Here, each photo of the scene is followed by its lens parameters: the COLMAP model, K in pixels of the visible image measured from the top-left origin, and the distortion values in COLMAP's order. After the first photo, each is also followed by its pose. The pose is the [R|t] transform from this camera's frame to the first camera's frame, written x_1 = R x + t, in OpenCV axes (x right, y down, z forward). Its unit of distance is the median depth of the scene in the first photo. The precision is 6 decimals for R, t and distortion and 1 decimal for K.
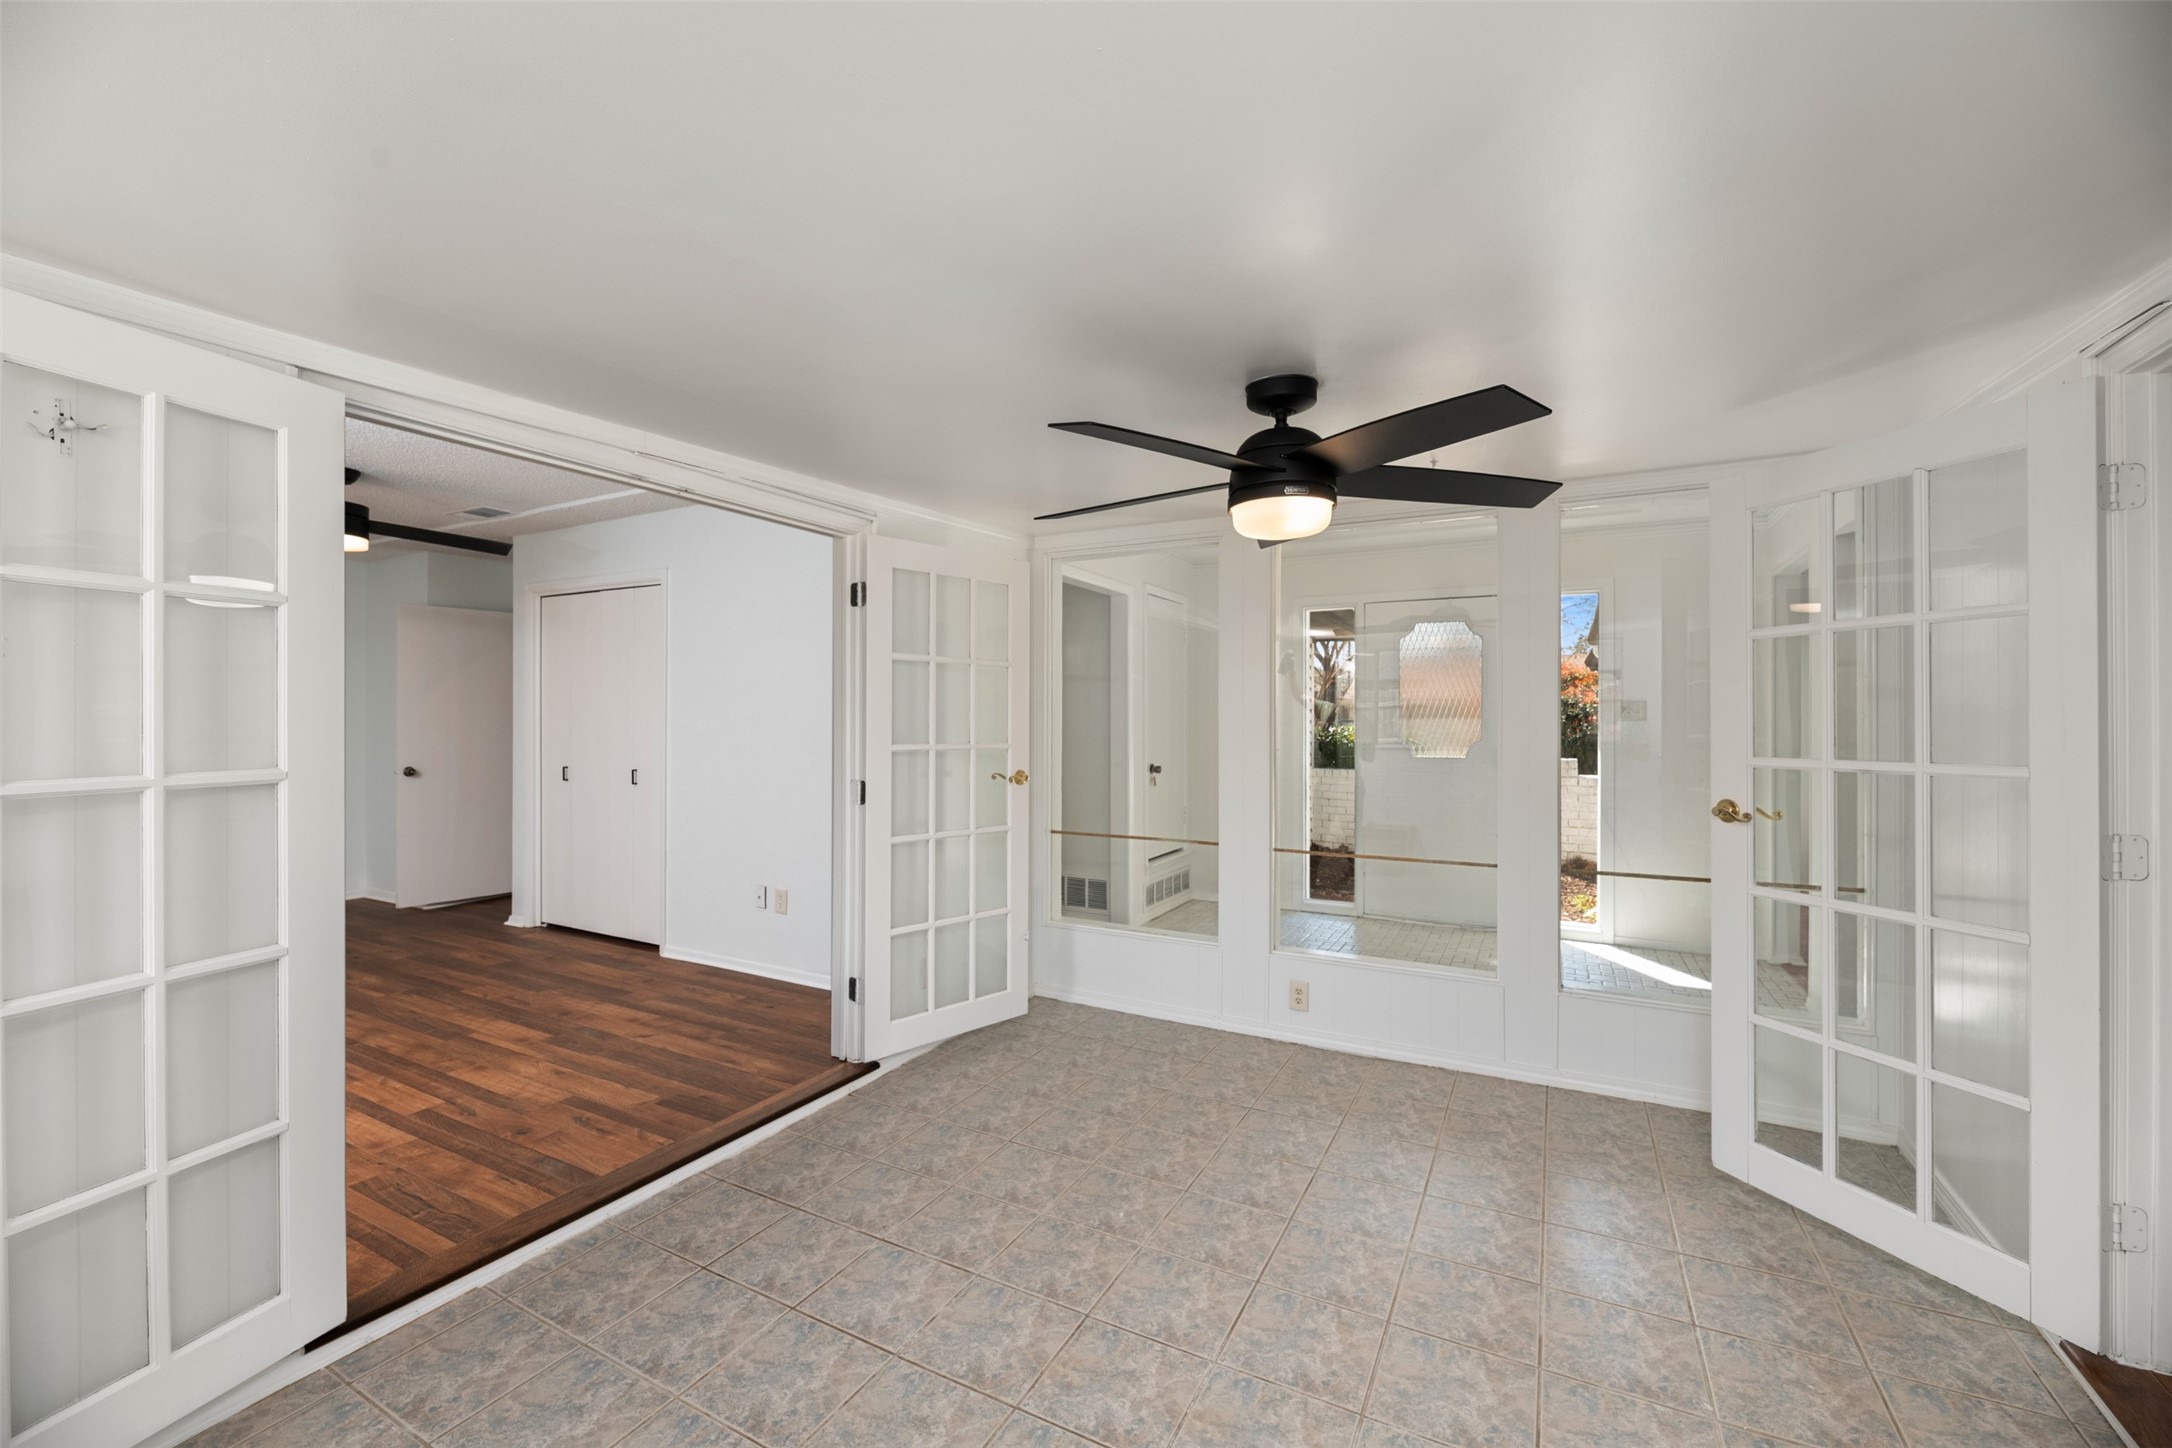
lens RADIAL K [[873.1, 0, 1091.9], [0, 873.1, 727.9], [0, 0, 1]] dist [-0.003586, -0.000223]
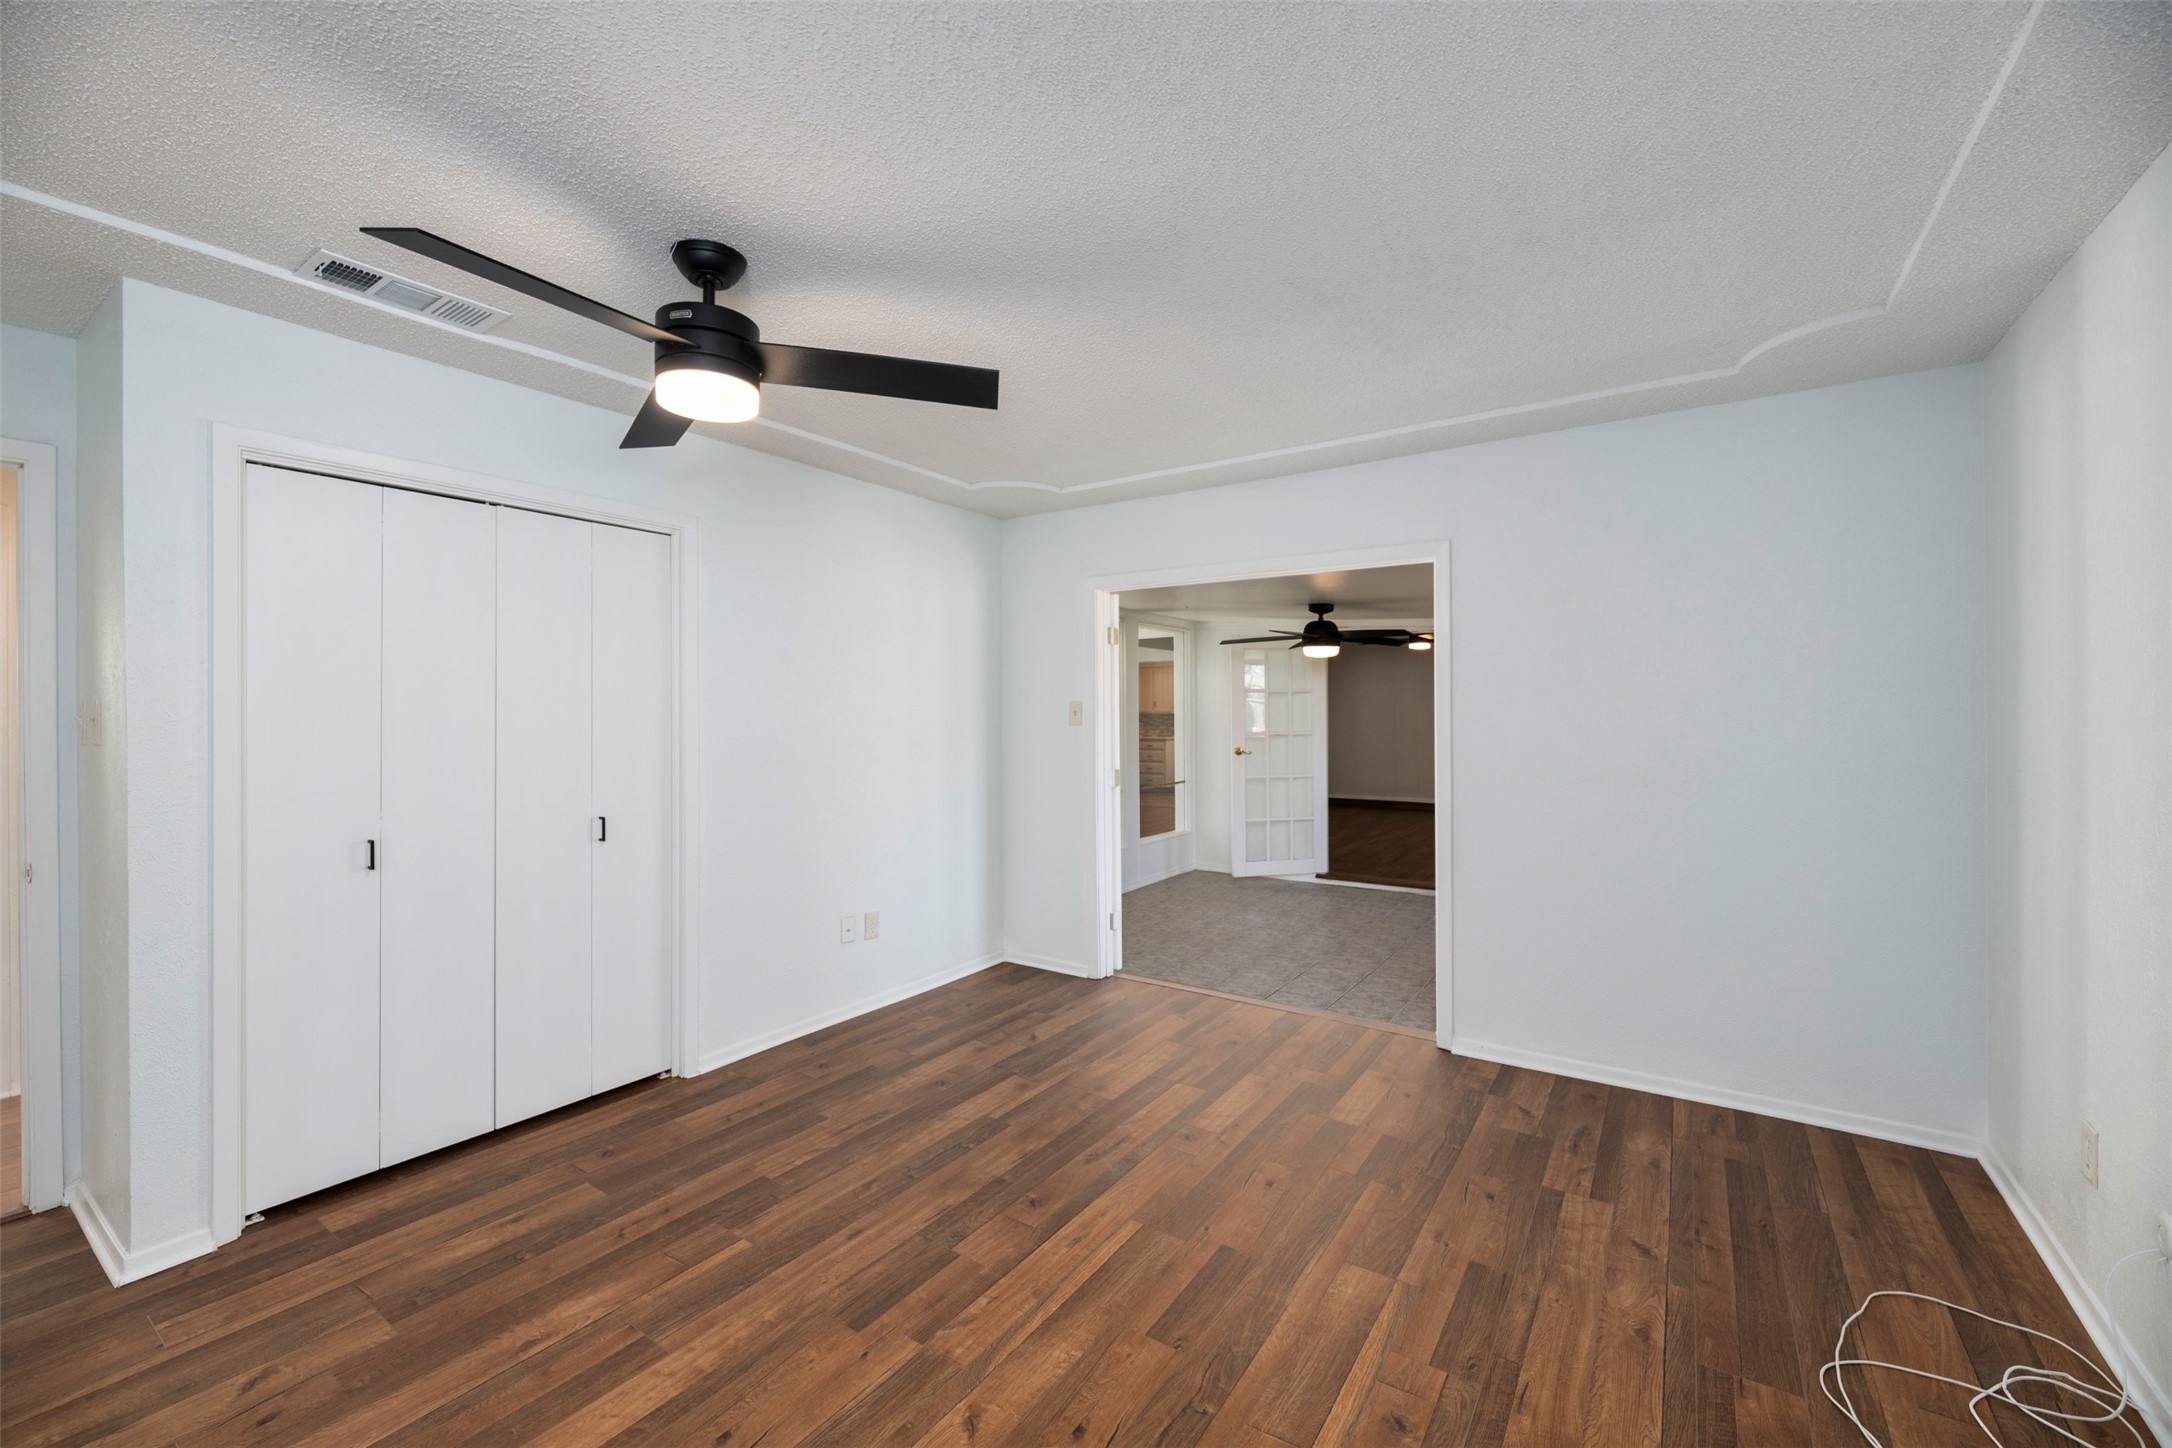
lens RADIAL K [[873.1, 0, 1090.9], [0, 873.1, 717.9], [0, 0, 1]] dist [-0.003586, -0.000223]
pose [[0.104328, -0.003340, 0.994537, -1.476170], [0.016518, 0.999862, 0.001625, -0.016251], [-0.994406, 0.016259, 0.104369, 0.805002]]
